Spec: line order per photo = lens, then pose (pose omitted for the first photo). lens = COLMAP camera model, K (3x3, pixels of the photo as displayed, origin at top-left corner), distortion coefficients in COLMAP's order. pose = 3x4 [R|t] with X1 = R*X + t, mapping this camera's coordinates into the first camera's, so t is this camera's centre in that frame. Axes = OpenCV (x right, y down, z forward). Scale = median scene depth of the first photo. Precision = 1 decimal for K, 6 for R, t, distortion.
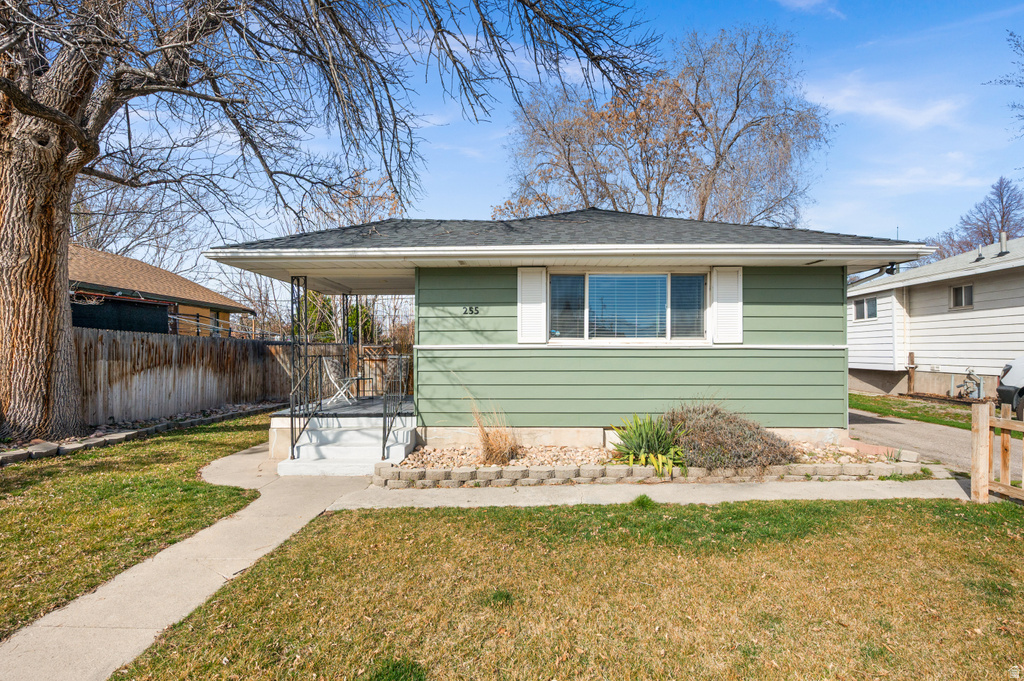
lens RADIAL K [[484.4, 0, 515.9], [0, 484.4, 355.5], [0, 0, 1]] dist [0.002902, -0.001099]
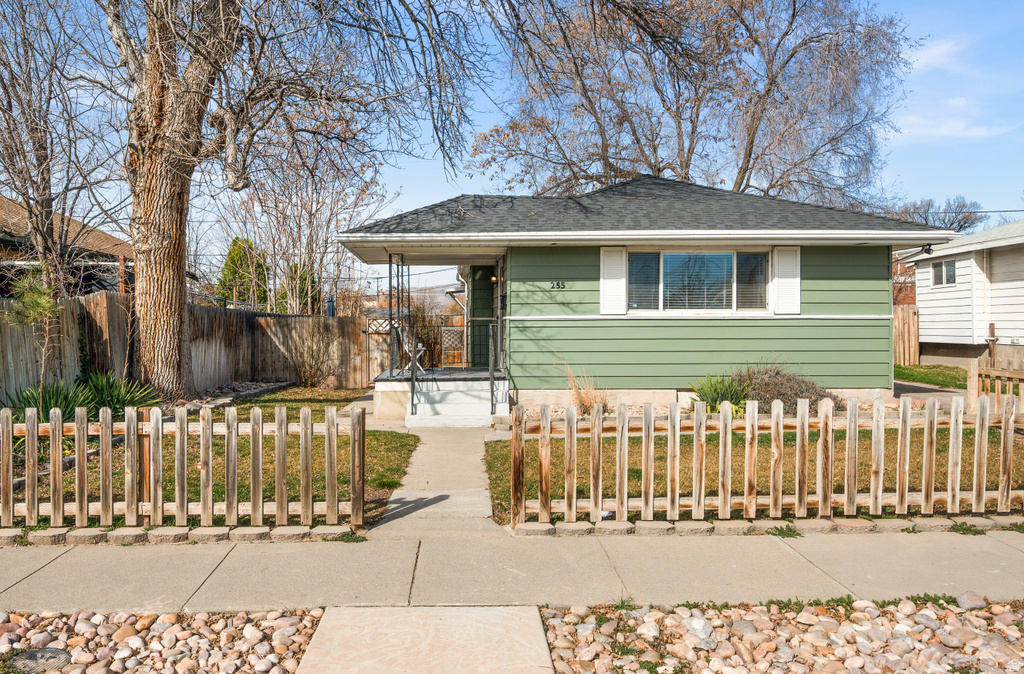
lens RADIAL K [[639.7, 0, 507.1], [0, 639.7, 329.7], [0, 0, 1]] dist [0.002828, 0.002091]
pose [[0.999983, -0.002198, 0.005343, -0.217960], [0.002198, 0.999998, -0.000027, 0.009443], [-0.005343, 0.000039, 0.999986, -0.475516]]
